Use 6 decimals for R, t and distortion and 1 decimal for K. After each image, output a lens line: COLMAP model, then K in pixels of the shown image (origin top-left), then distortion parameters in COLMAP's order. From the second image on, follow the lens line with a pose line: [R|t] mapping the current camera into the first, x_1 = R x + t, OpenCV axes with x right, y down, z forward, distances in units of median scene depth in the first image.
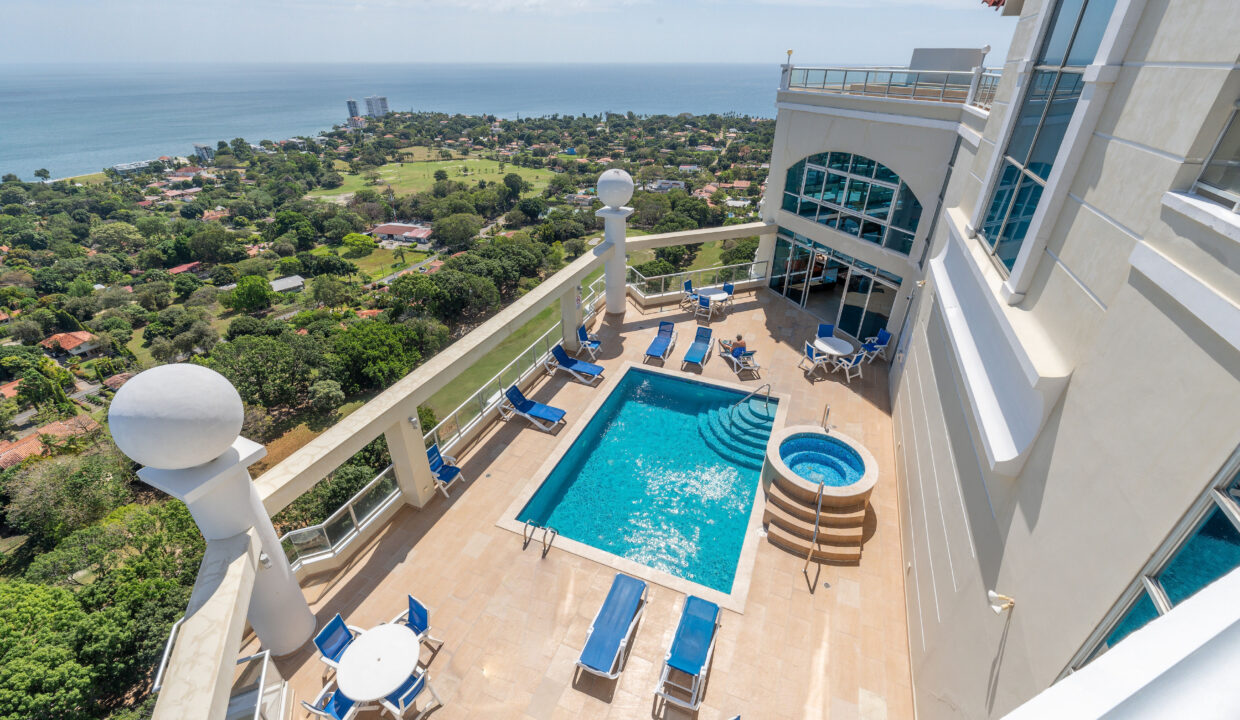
lens RADIAL K [[517.1, 0, 614.7], [0, 517.1, 359.8], [0, 0, 1]] dist [-0.008371, -0.000266]
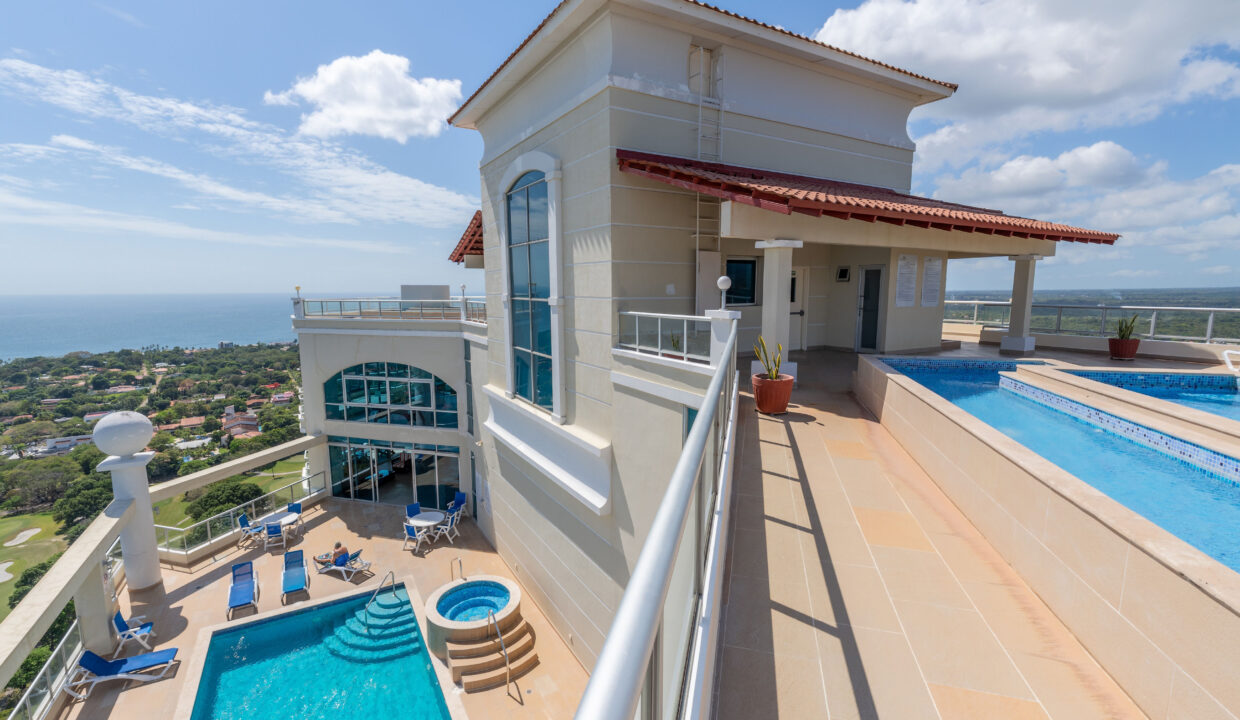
lens RADIAL K [[517.1, 0, 614.7], [0, 517.1, 359.8], [0, 0, 1]] dist [-0.008371, -0.000266]
pose [[0.601823, -0.110303, 0.790976, -0.176066], [0.404377, 0.896157, -0.182705, 0.032825], [-0.688686, 0.429809, 0.583932, -0.076128]]
